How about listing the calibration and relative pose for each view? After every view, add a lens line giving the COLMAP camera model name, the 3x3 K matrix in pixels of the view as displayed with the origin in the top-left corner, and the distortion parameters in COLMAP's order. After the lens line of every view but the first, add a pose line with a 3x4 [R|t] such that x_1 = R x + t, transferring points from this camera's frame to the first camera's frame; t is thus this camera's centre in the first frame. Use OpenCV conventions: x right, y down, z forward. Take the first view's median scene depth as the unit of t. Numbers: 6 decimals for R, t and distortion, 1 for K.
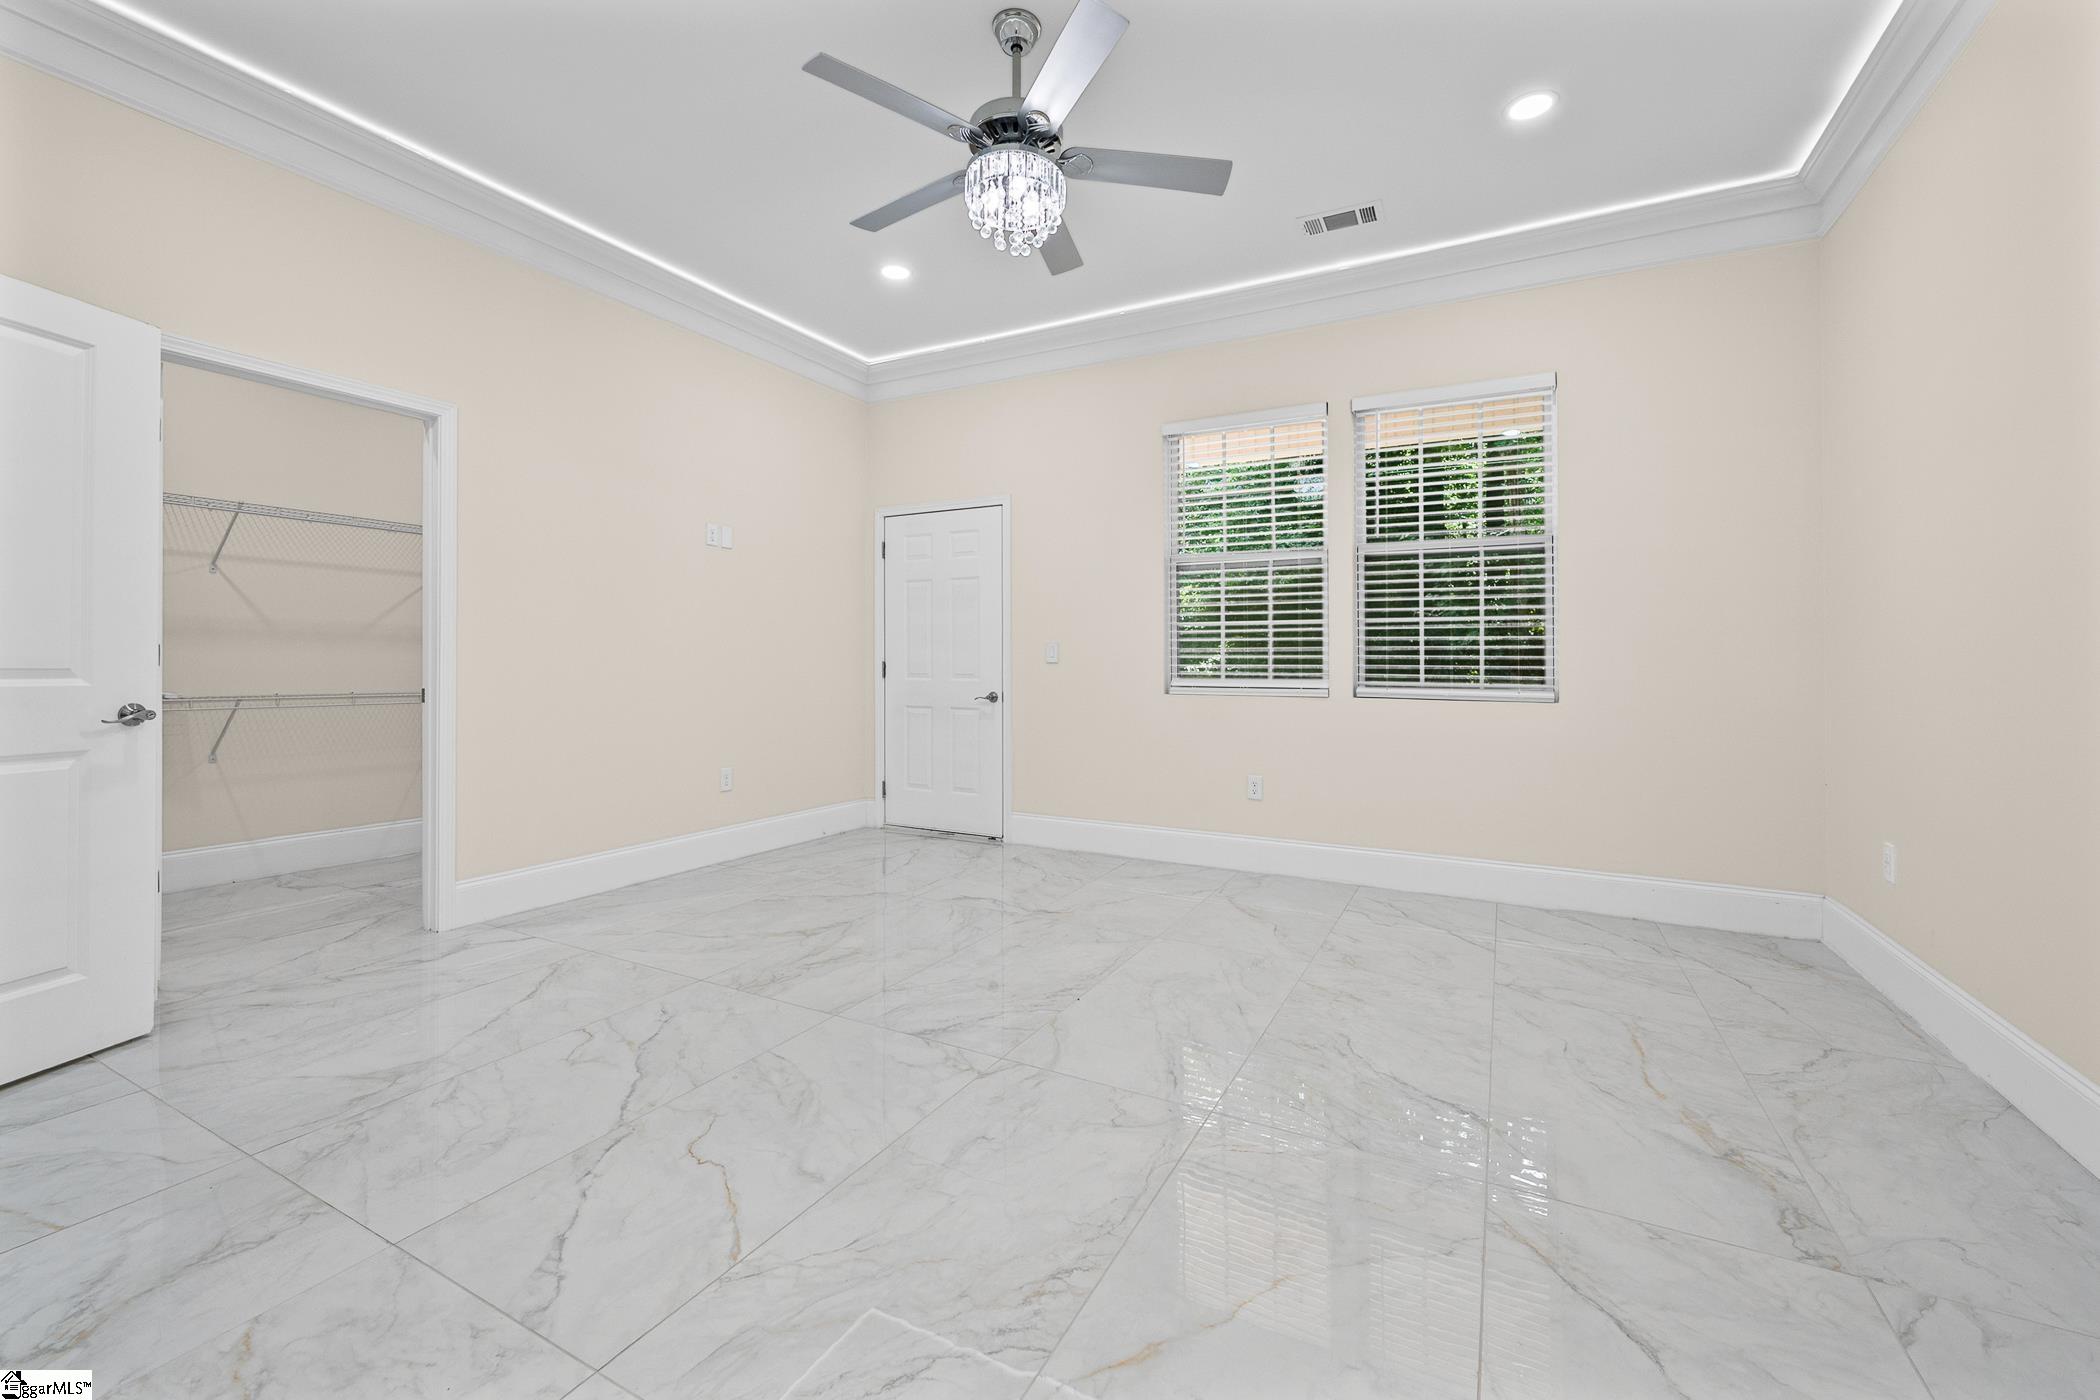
lens RADIAL K [[848.7, 0, 1051.5], [0, 848.7, 689.6], [0, 0, 1]] dist [0.000577, -0.000595]
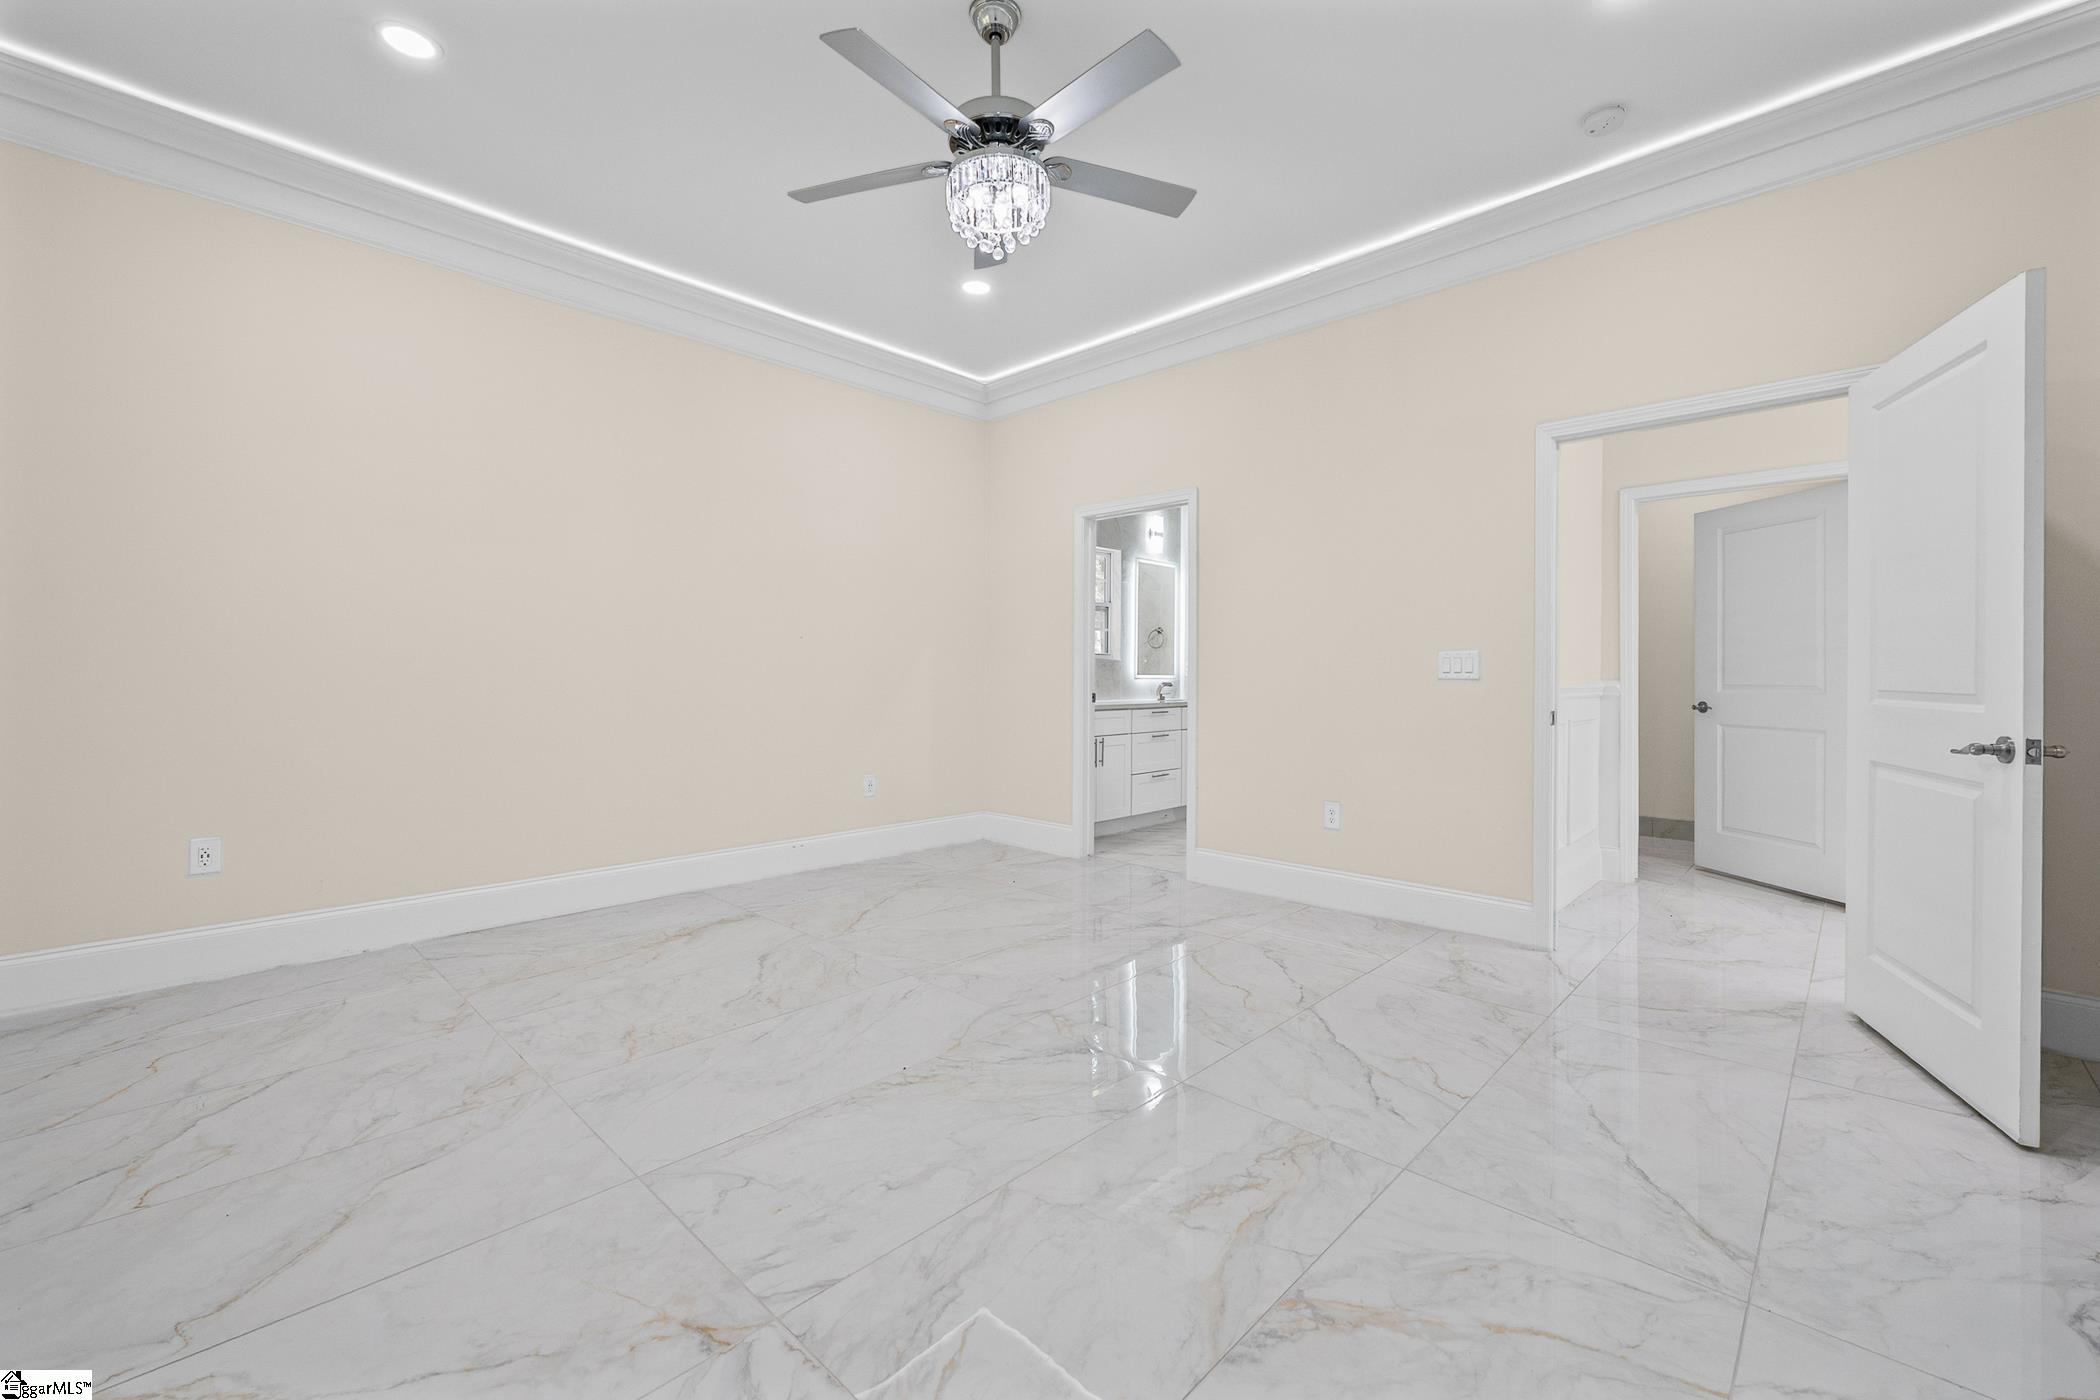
lens RADIAL K [[848.7, 0, 1048.9], [0, 848.7, 692.5], [0, 0, 1]] dist [0.000577, -0.000595]
pose [[-0.961692, -0.014843, 0.273729, -0.319497], [-0.001057, 0.998726, 0.050445, -0.055715], [-0.274129, 0.048223, -0.960483, 1.668017]]
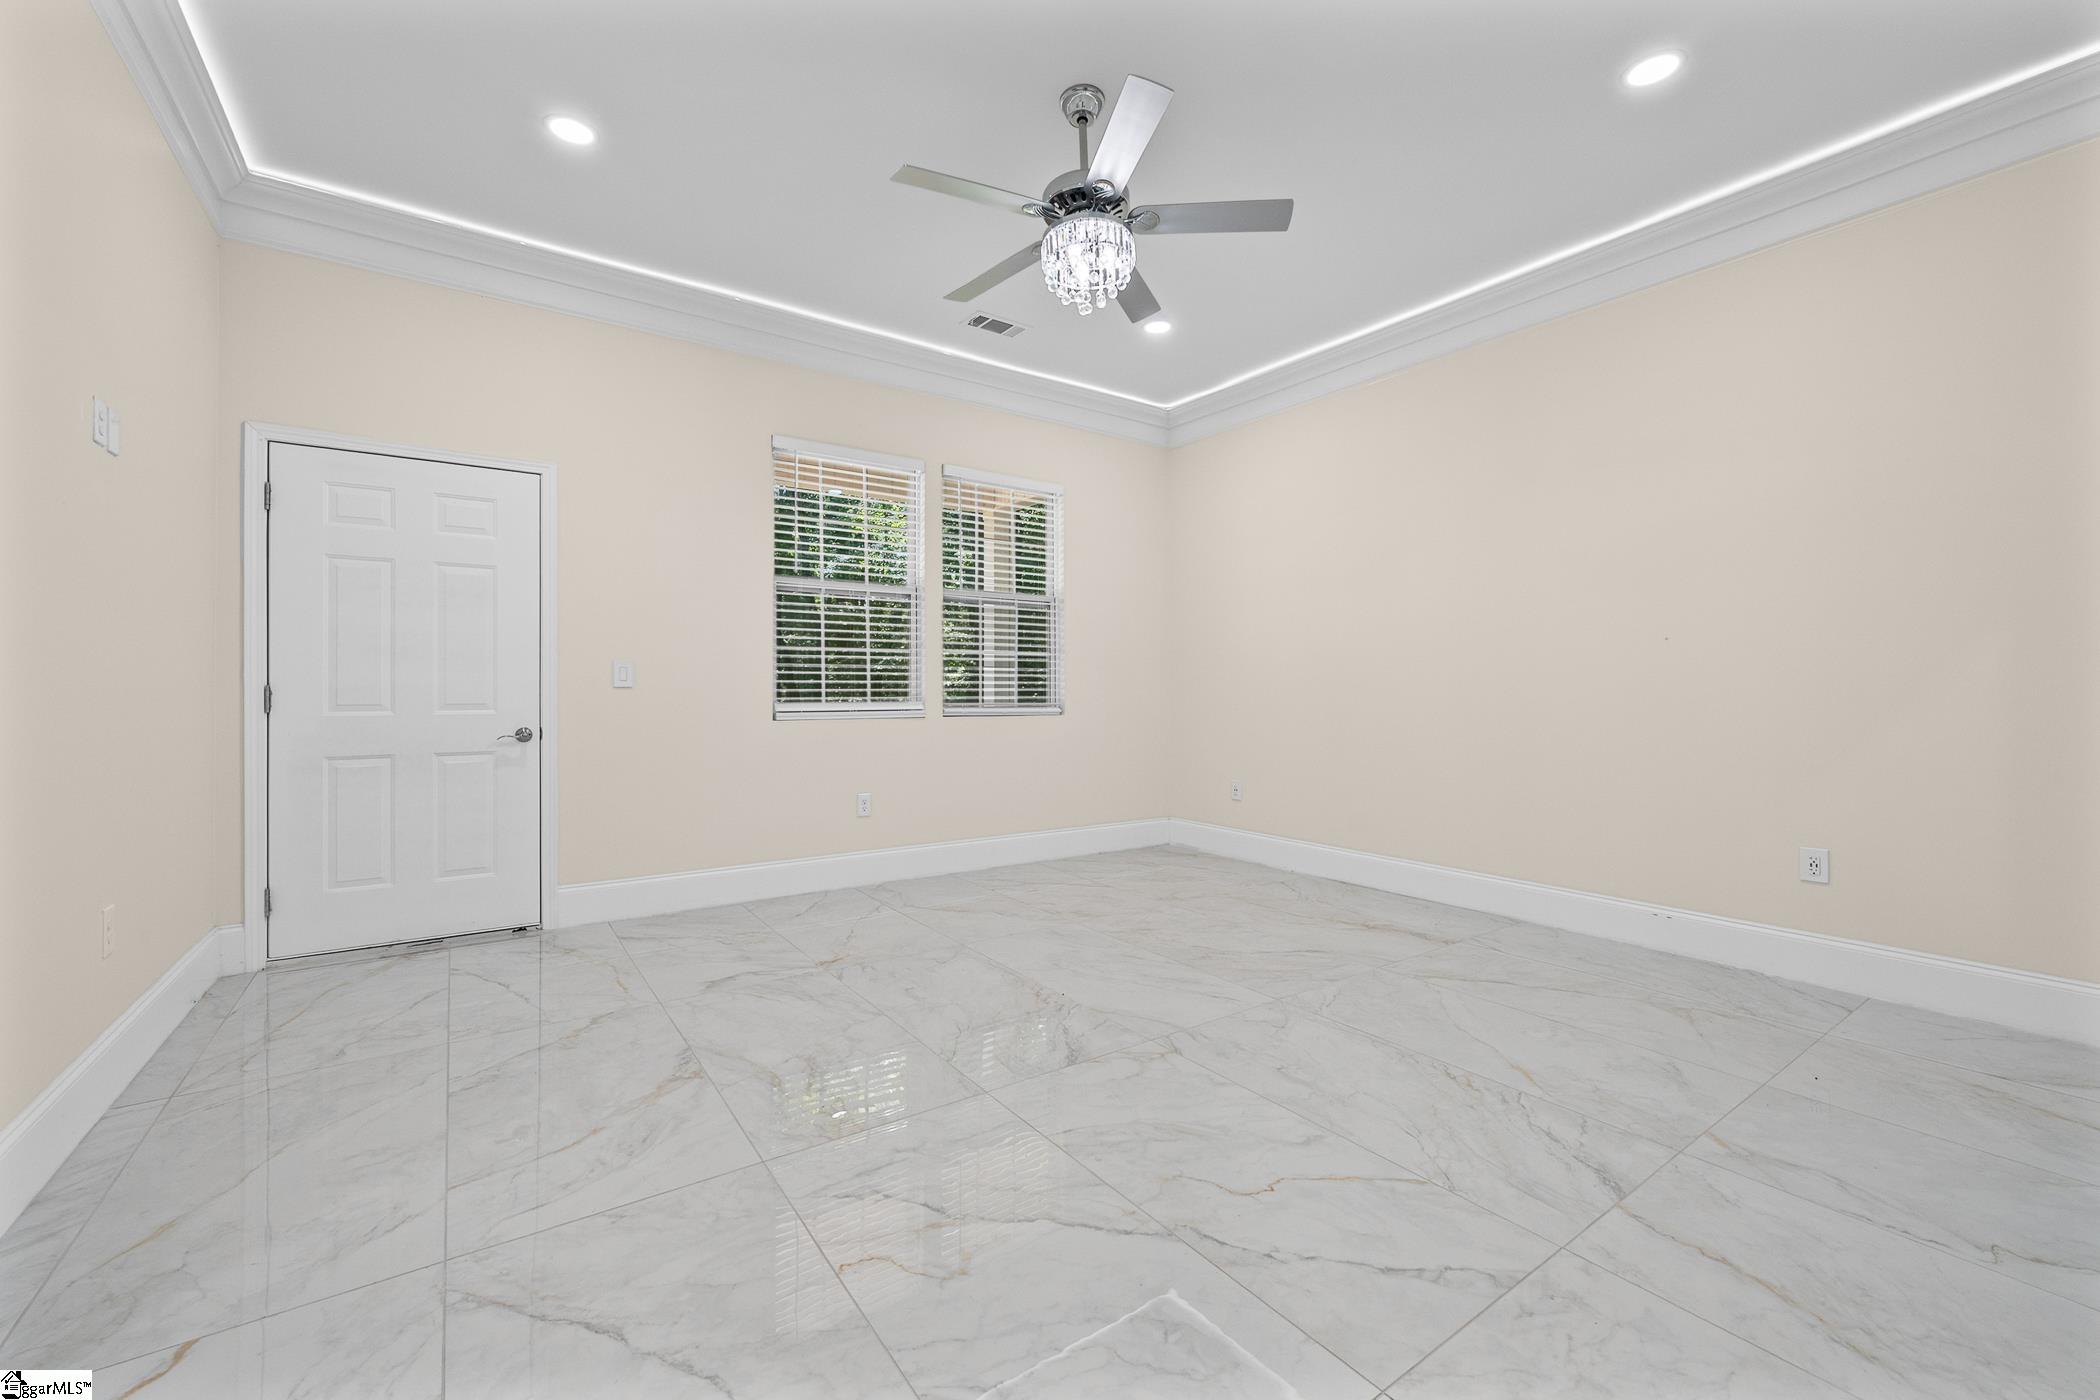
lens RADIAL K [[848.7, 0, 1040.7], [0, 848.7, 691.3], [0, 0, 1]] dist [0.000577, -0.000595]
pose [[0.459047, -0.005596, 0.888395, -0.894141], [0.029251, 0.999533, -0.008818, -0.014552], [-0.887931, 0.030034, 0.458996, 0.484393]]
